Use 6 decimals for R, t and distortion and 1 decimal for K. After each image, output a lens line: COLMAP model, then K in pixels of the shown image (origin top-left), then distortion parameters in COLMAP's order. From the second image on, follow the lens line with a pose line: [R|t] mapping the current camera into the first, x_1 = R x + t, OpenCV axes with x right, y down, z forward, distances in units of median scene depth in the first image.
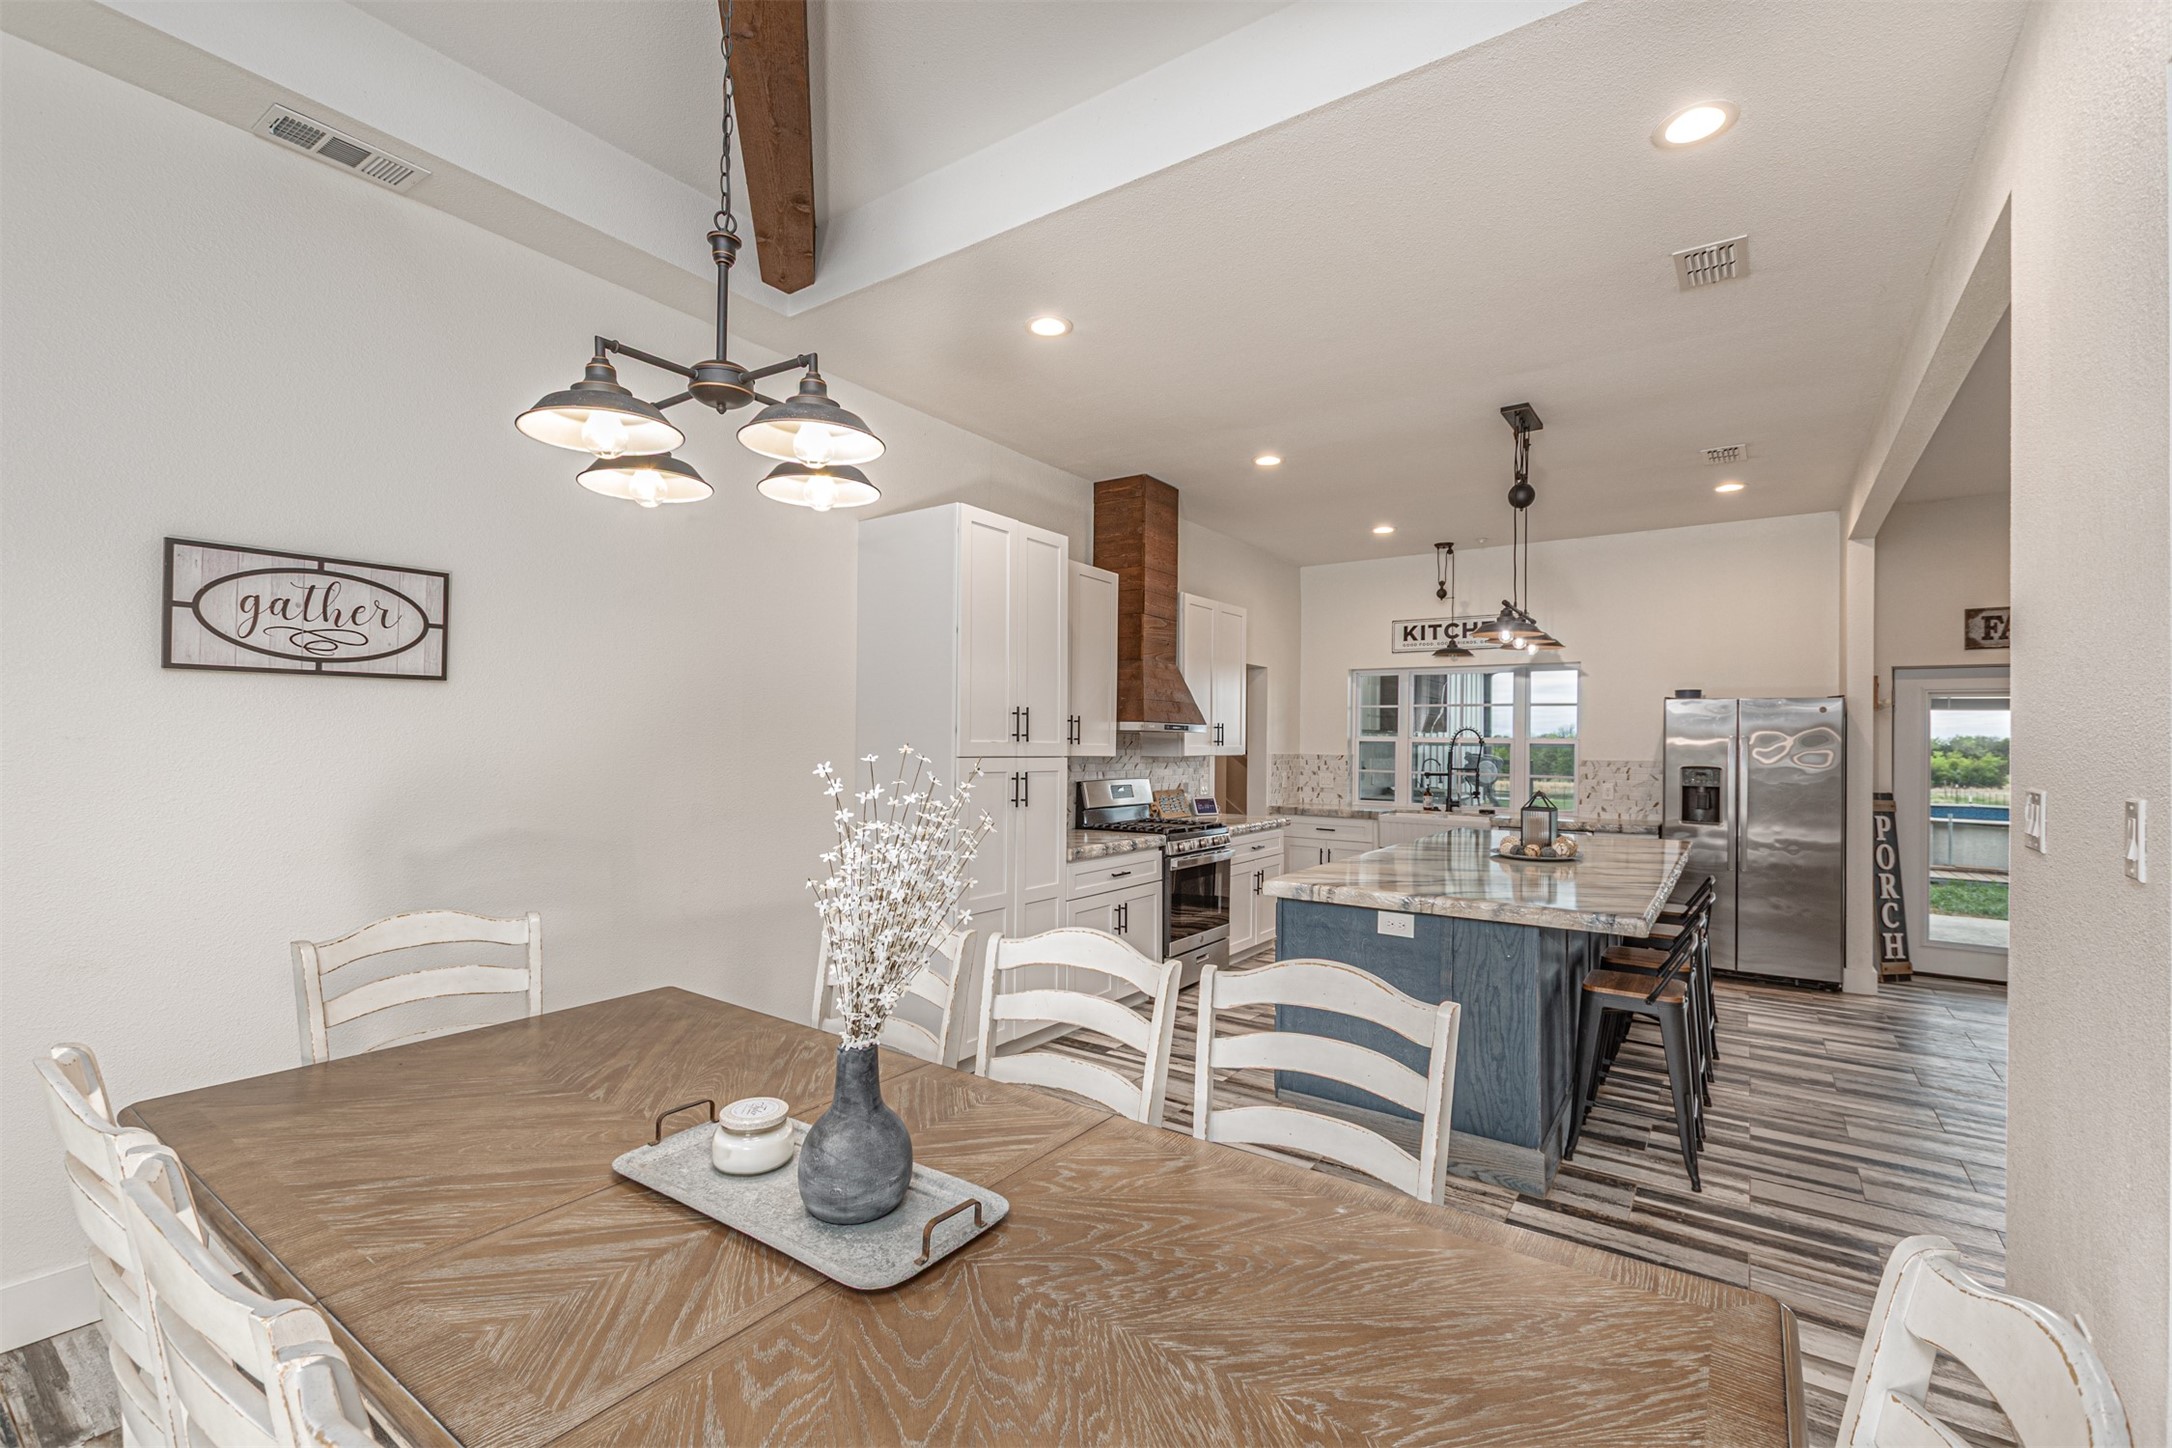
lens RADIAL K [[952.4, 0, 1075.2], [0, 952.4, 725.2], [0, 0, 1]] dist [-0.004582, -0.000037]
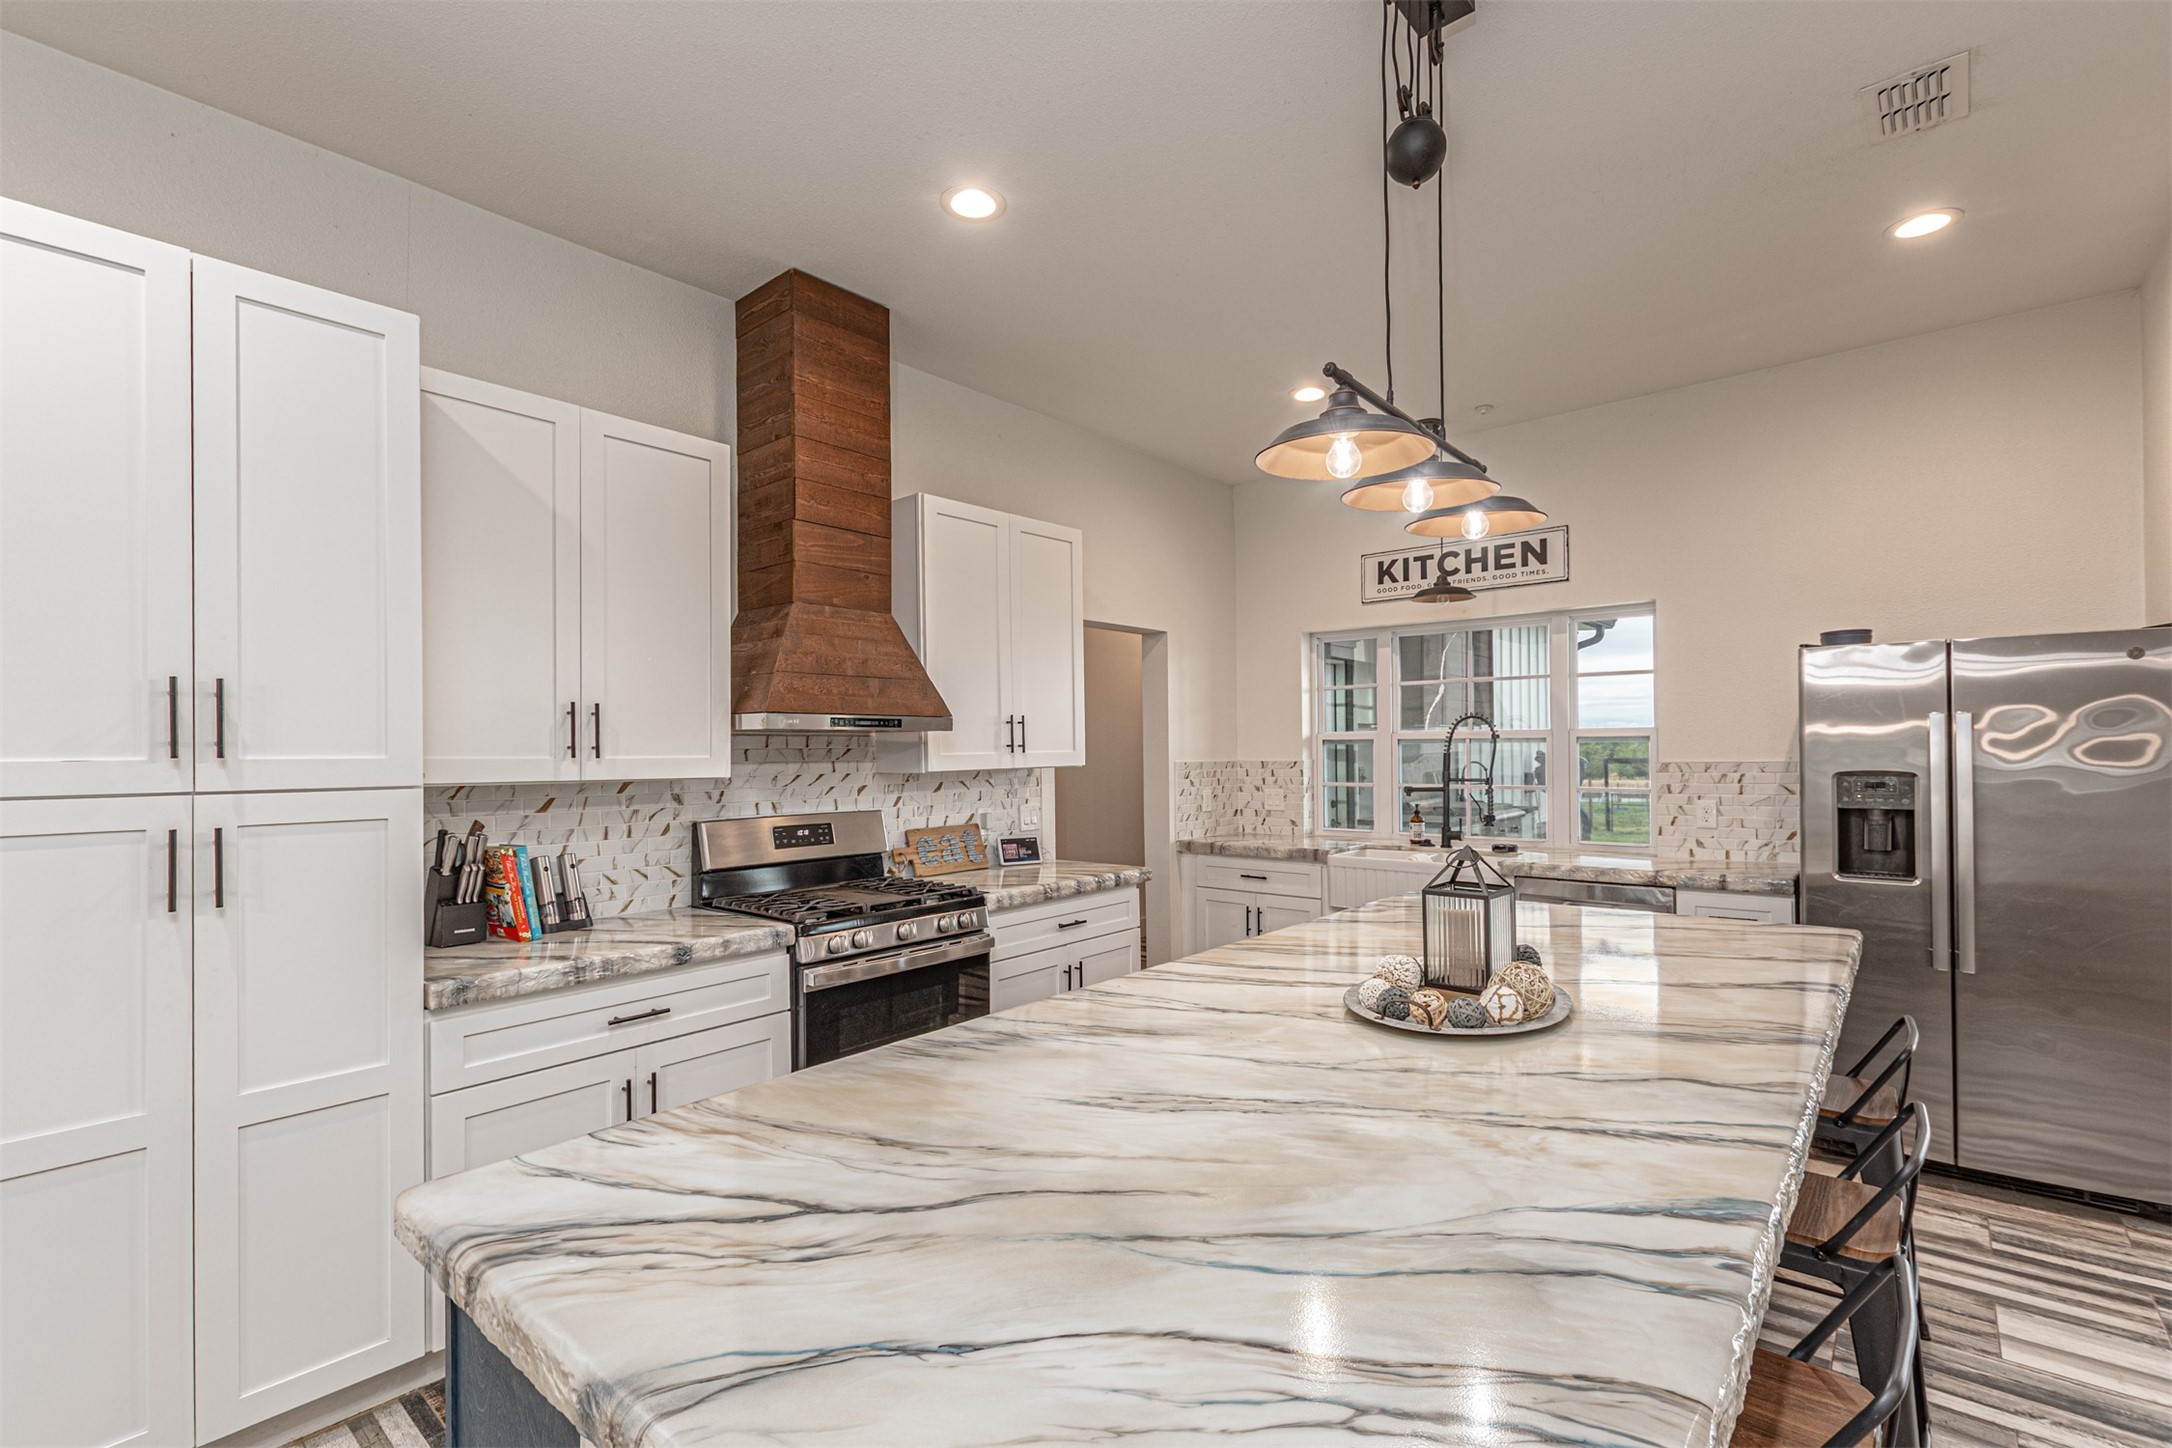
lens RADIAL K [[952.4, 0, 1097.9], [0, 952.4, 740.1], [0, 0, 1]] dist [-0.004582, -0.000037]
pose [[0.995151, -0.024373, -0.095291, 0.264217], [0.025083, 0.999666, 0.006250, 0.011209], [0.095107, -0.008610, 0.995430, 0.410029]]
